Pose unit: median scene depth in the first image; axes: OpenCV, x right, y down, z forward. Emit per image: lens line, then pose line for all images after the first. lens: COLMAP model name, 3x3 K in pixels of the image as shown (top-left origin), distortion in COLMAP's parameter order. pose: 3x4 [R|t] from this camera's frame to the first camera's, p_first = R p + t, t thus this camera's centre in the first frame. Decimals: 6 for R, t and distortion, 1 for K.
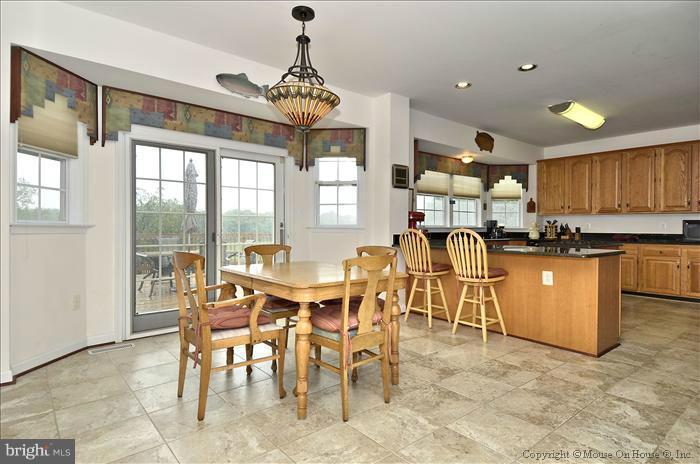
lens RADIAL K [[415.5, 0, 332.9], [0, 415.5, 233.7], [0, 0, 1]] dist [0.037075, -0.025935]
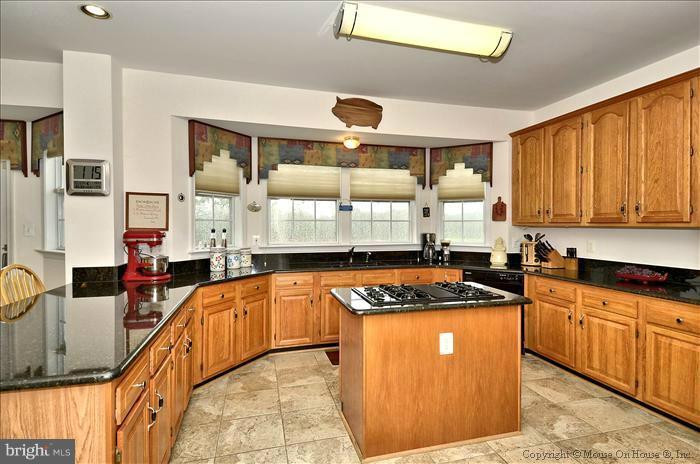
lens RADIAL K [[370.2, 0, 357.2], [0, 370.2, 231.7], [0, 0, 1]] dist [0.011599, -0.004993]
pose [[0.905120, 0.004615, -0.425131, 0.592115], [-0.002517, 0.999982, 0.005496, -0.042382], [0.425149, -0.003904, 0.905115, 0.485088]]
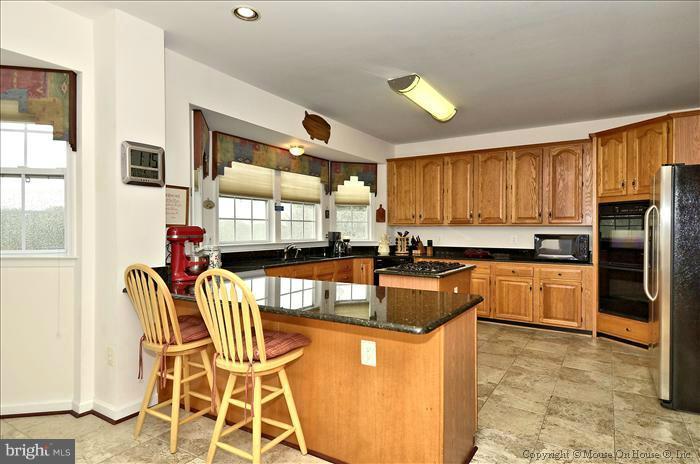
lens RADIAL K [[415.5, 0, 360.0], [0, 415.5, 230.5], [0, 0, 1]] dist [0.037075, -0.025935]
pose [[0.942436, -0.003058, 0.334373, 0.185469], [0.005559, 0.999963, -0.006524, -0.032752], [-0.334341, 0.008007, 0.942418, 0.278656]]
